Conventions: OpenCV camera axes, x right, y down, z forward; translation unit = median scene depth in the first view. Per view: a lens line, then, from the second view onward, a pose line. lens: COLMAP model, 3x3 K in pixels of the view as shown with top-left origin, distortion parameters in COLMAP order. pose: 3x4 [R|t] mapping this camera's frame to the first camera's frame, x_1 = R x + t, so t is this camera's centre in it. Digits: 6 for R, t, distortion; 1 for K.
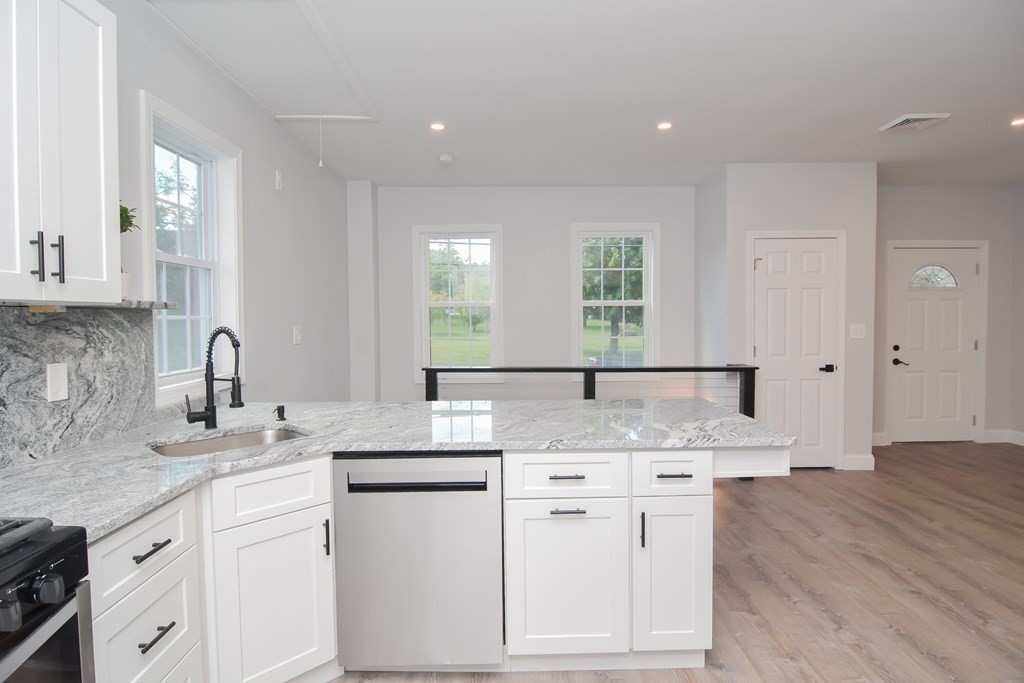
lens RADIAL K [[549.5, 0, 508.9], [0, 549.5, 338.5], [0, 0, 1]] dist [-0.009733, -0.009472]
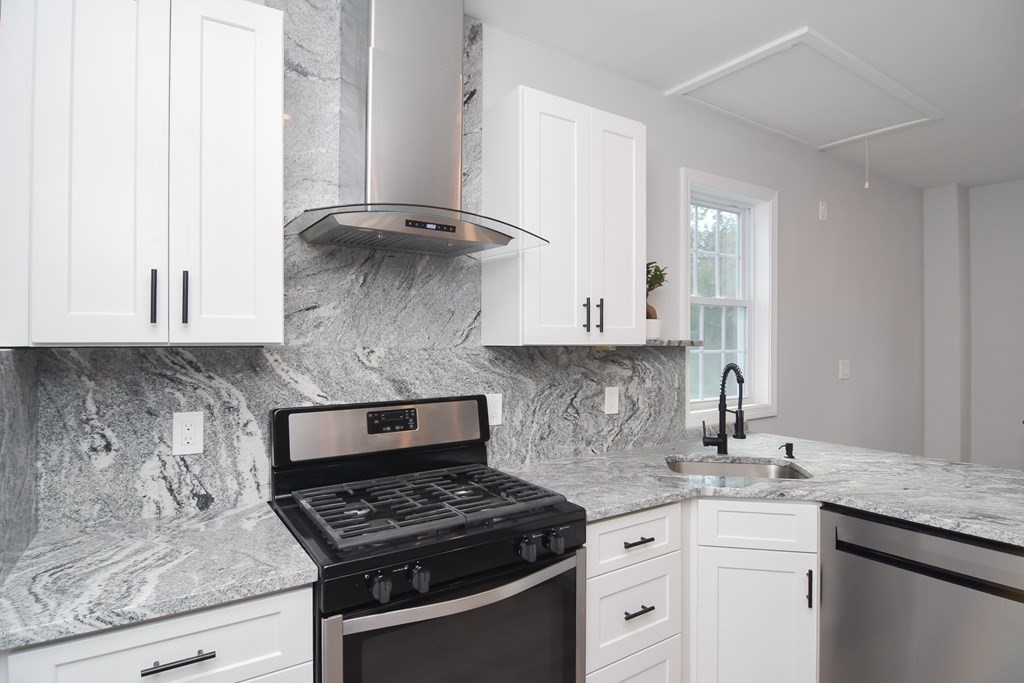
lens RADIAL K [[549.5, 0, 510.7], [0, 549.5, 338.0], [0, 0, 1]] dist [-0.009733, -0.009472]
pose [[0.542589, 0.000411, -0.839998, 0.184139], [-0.038111, 0.998982, -0.024129, -0.032180], [0.839134, 0.045106, 0.542052, 0.023316]]
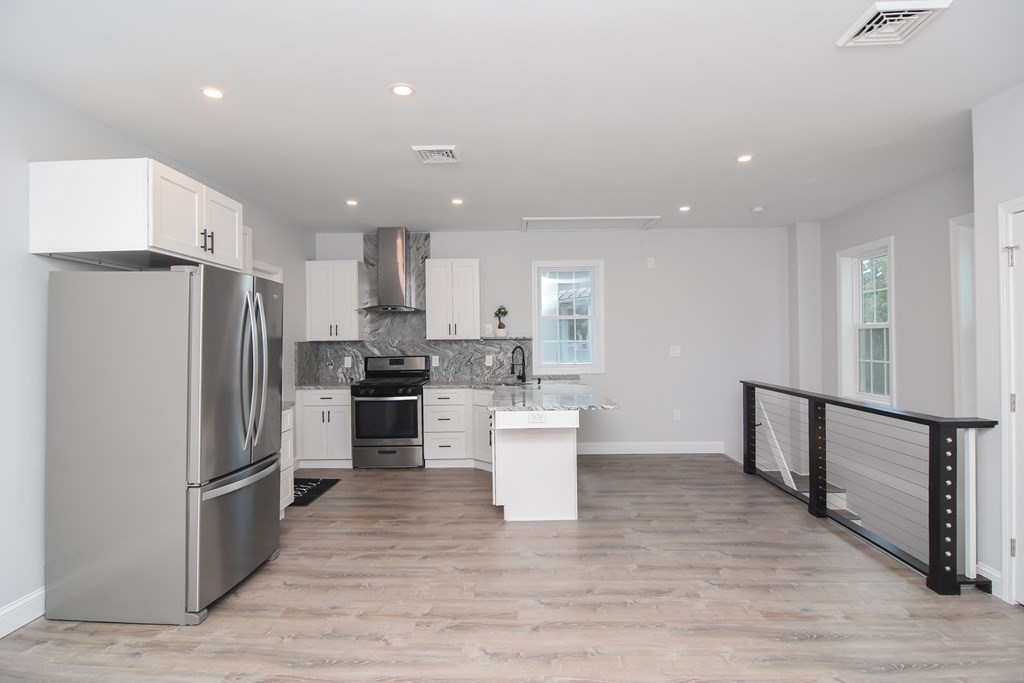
lens RADIAL K [[549.5, 0, 503.1], [0, 549.5, 334.8], [0, 0, 1]] dist [-0.009733, -0.009472]
pose [[-0.036892, -0.000347, -0.999319, 2.553676], [-0.026964, 0.999636, 0.000648, -0.085472], [0.998955, 0.026970, -0.036888, 1.138624]]
